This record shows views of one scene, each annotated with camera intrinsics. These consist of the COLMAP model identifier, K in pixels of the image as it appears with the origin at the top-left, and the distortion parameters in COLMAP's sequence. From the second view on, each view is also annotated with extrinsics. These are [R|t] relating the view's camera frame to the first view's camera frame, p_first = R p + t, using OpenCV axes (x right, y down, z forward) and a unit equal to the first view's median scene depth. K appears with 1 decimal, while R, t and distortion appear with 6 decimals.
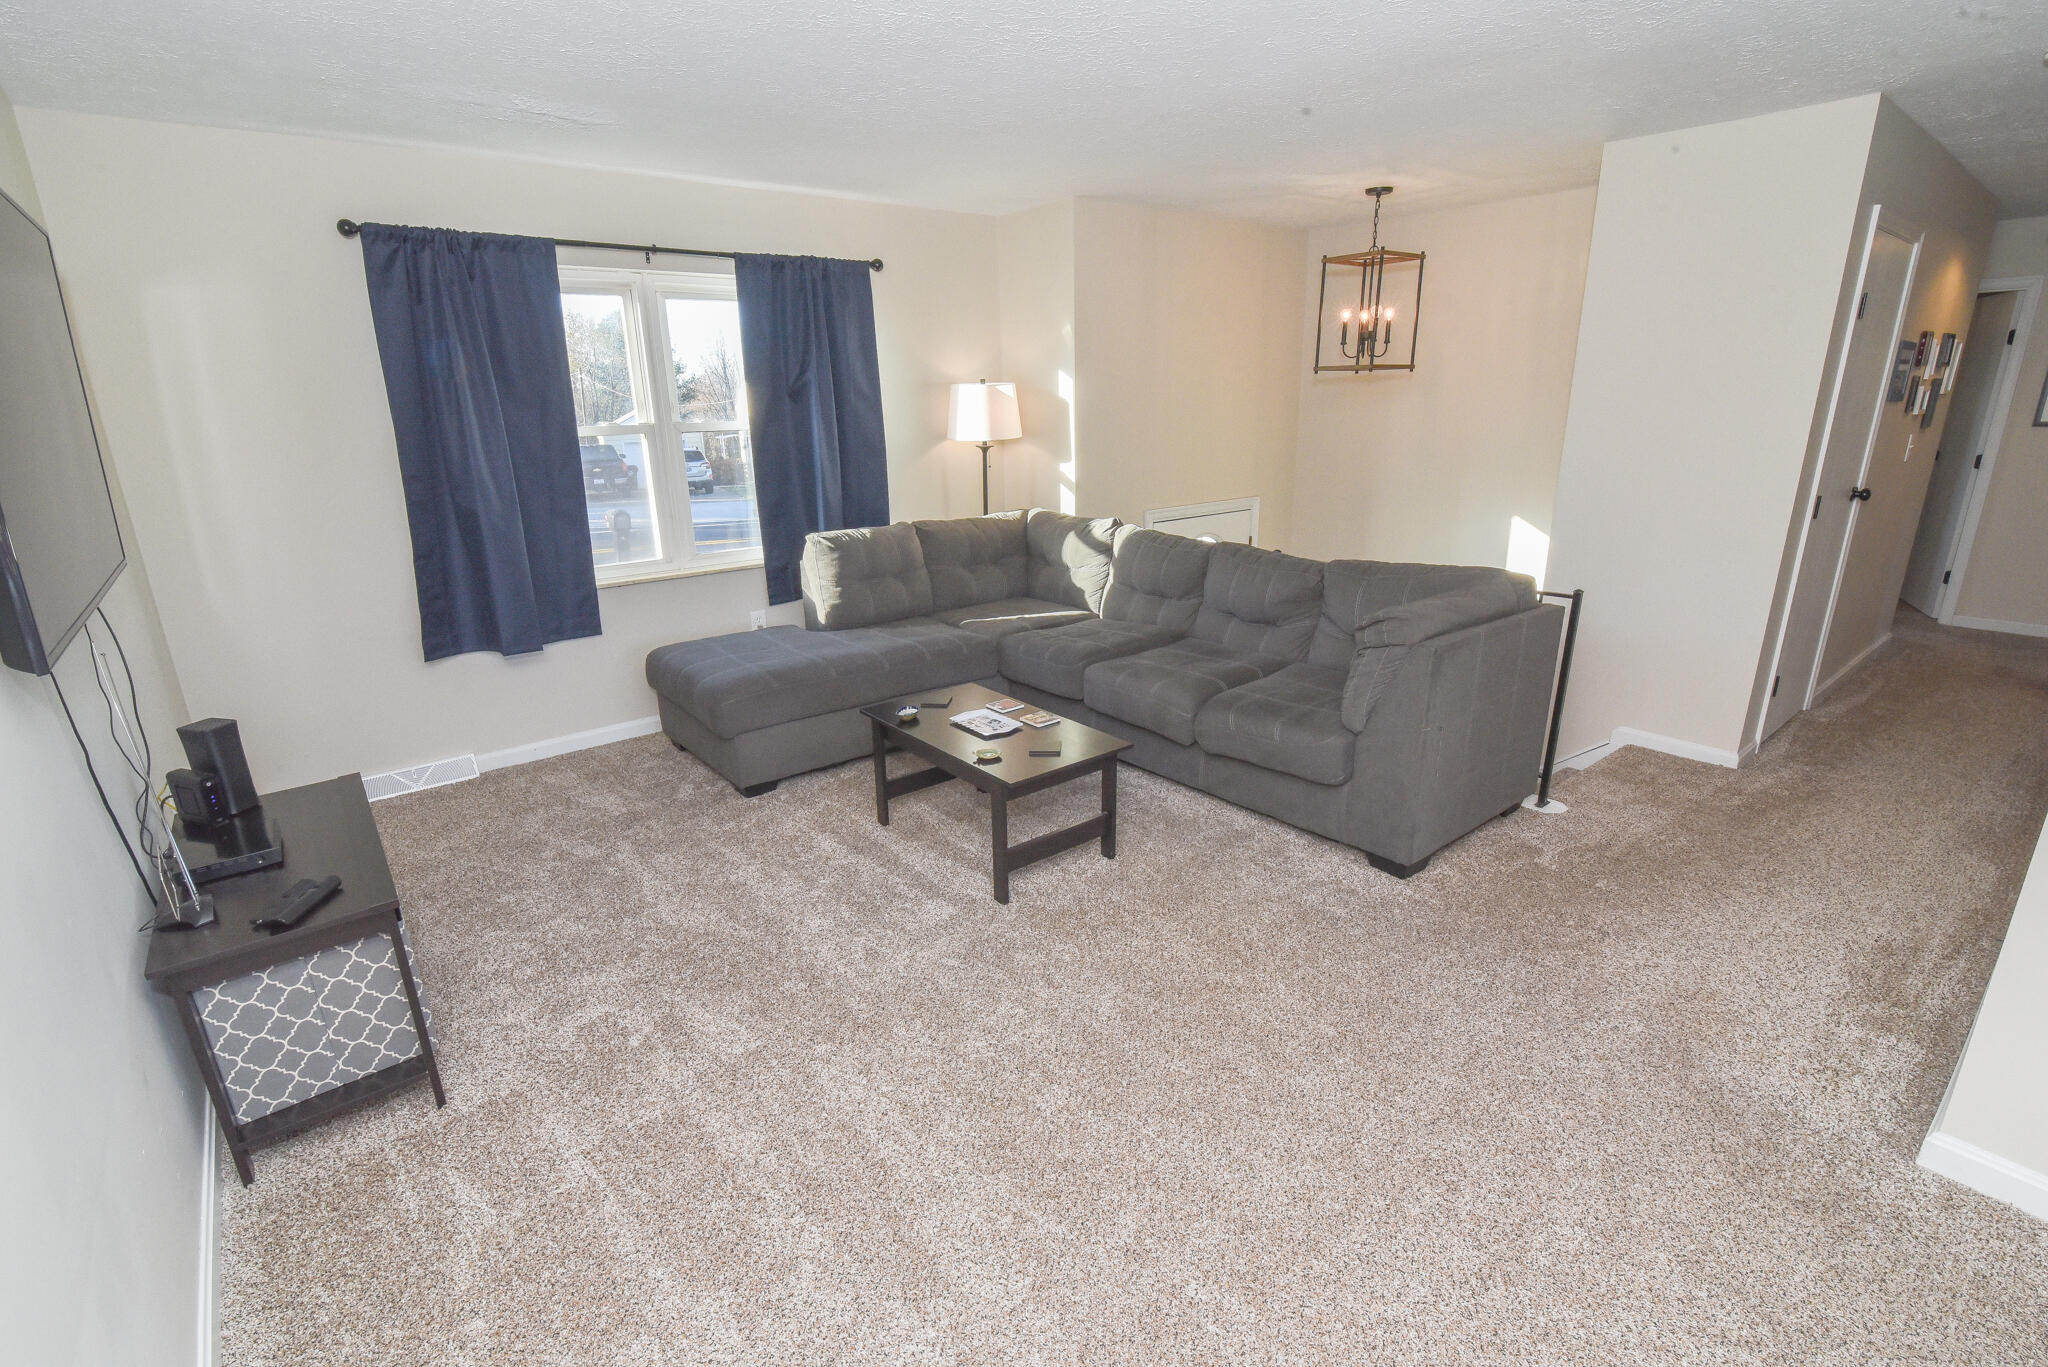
lens RADIAL K [[954.1, 0, 1024.9], [0, 954.1, 702.6], [0, 0, 1]] dist [-0.019658, 0.000682]
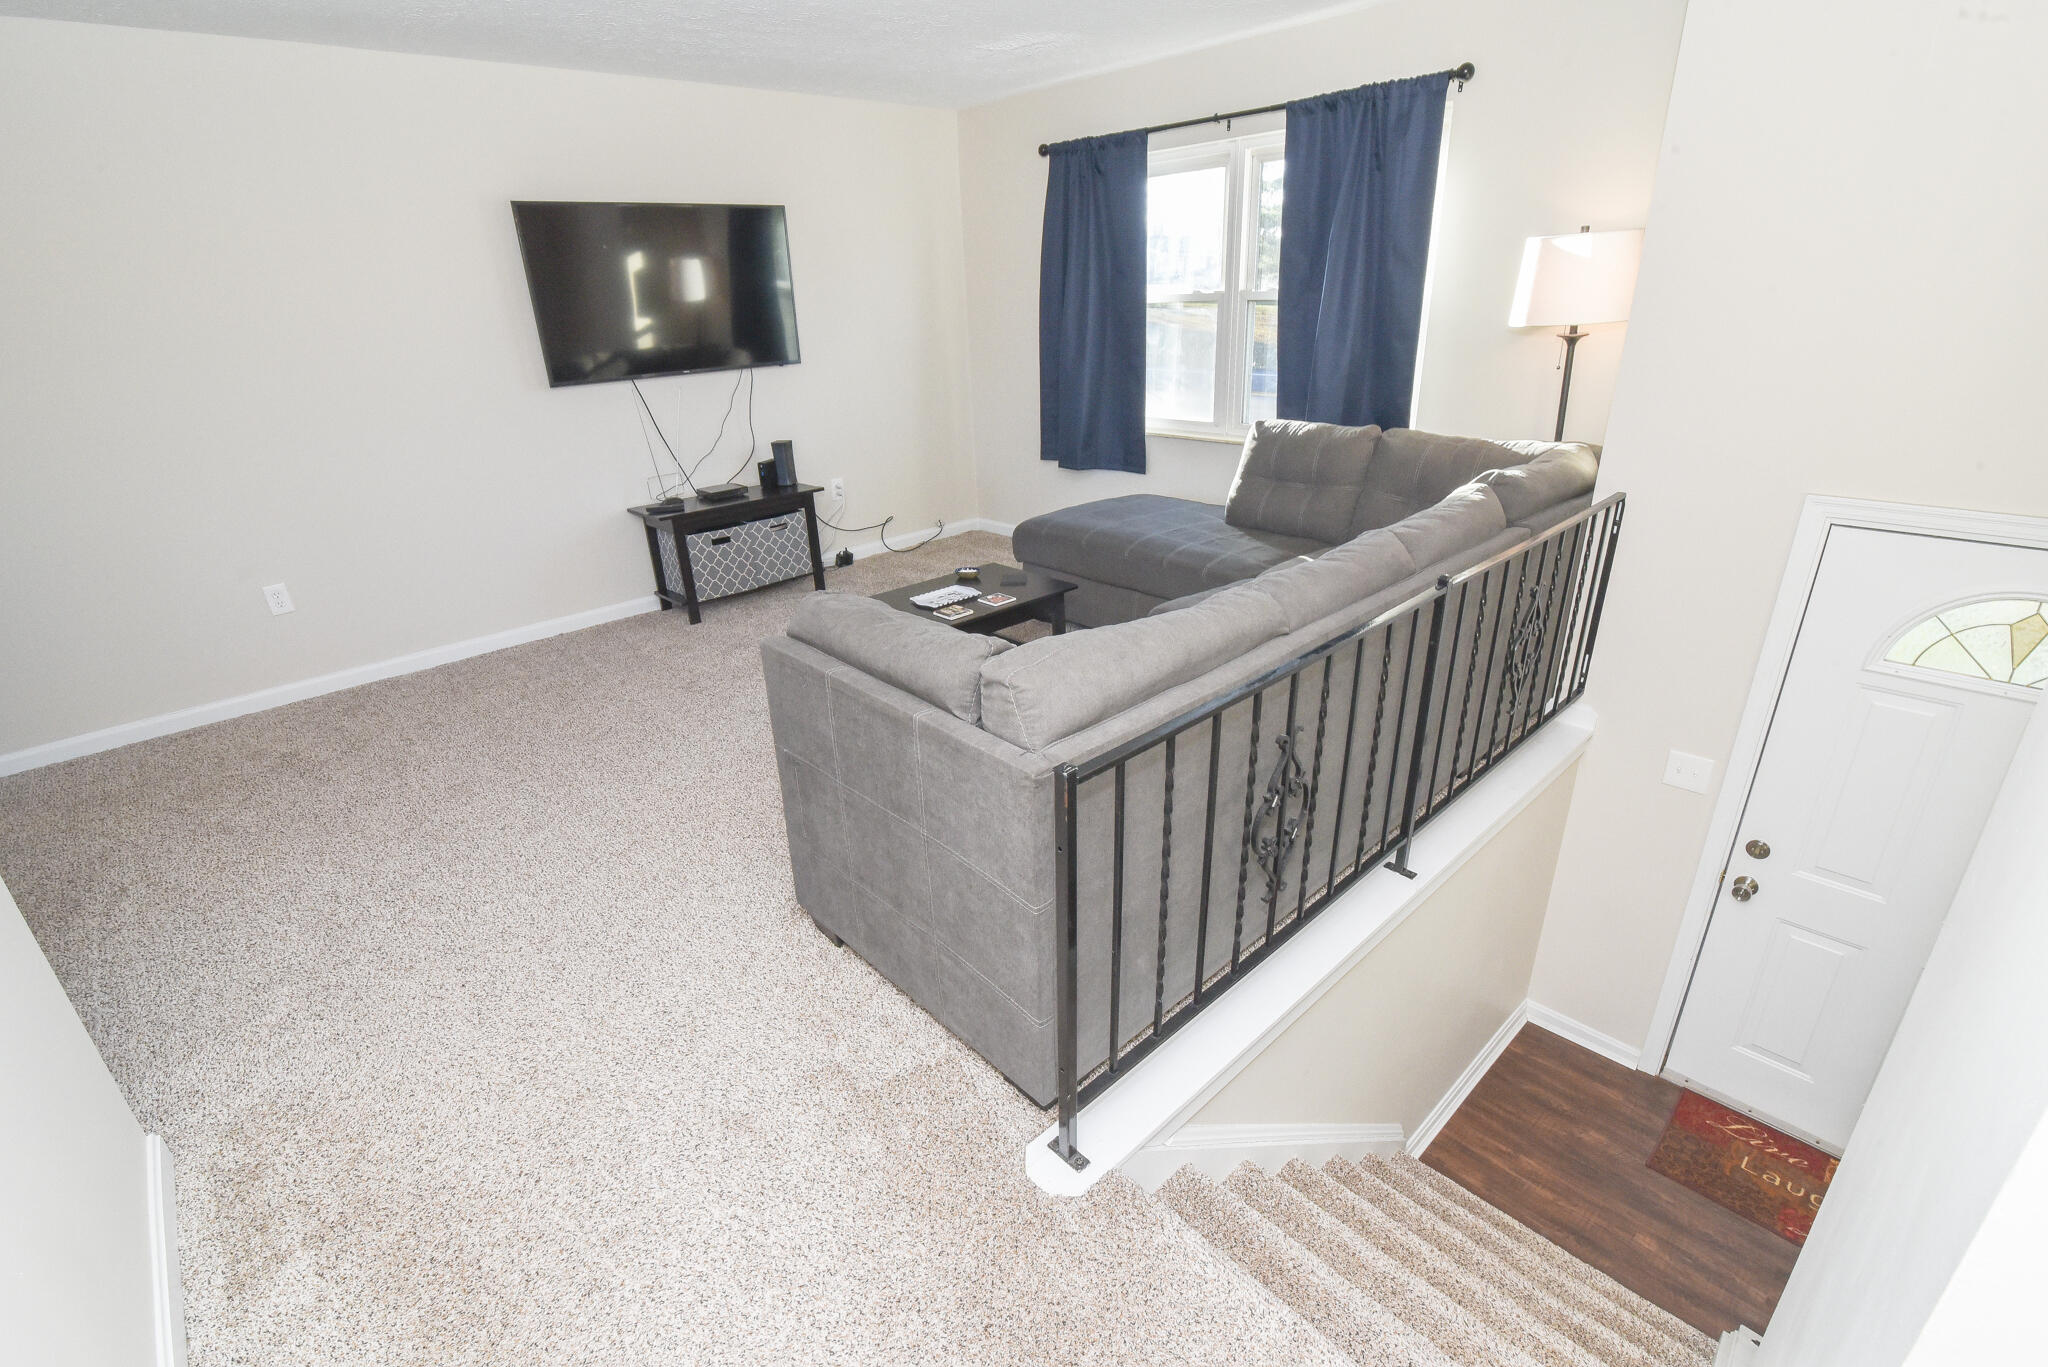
lens RADIAL K [[934.7, 0, 1017.0], [0, 934.7, 696.6], [0, 0, 1]] dist [-0.019351, 0.000588]
pose [[0.062043, 0.412444, -0.908868, 0.739525], [-0.269278, 0.883771, 0.382673, -0.232846], [0.961062, 0.220995, 0.165894, 0.715821]]
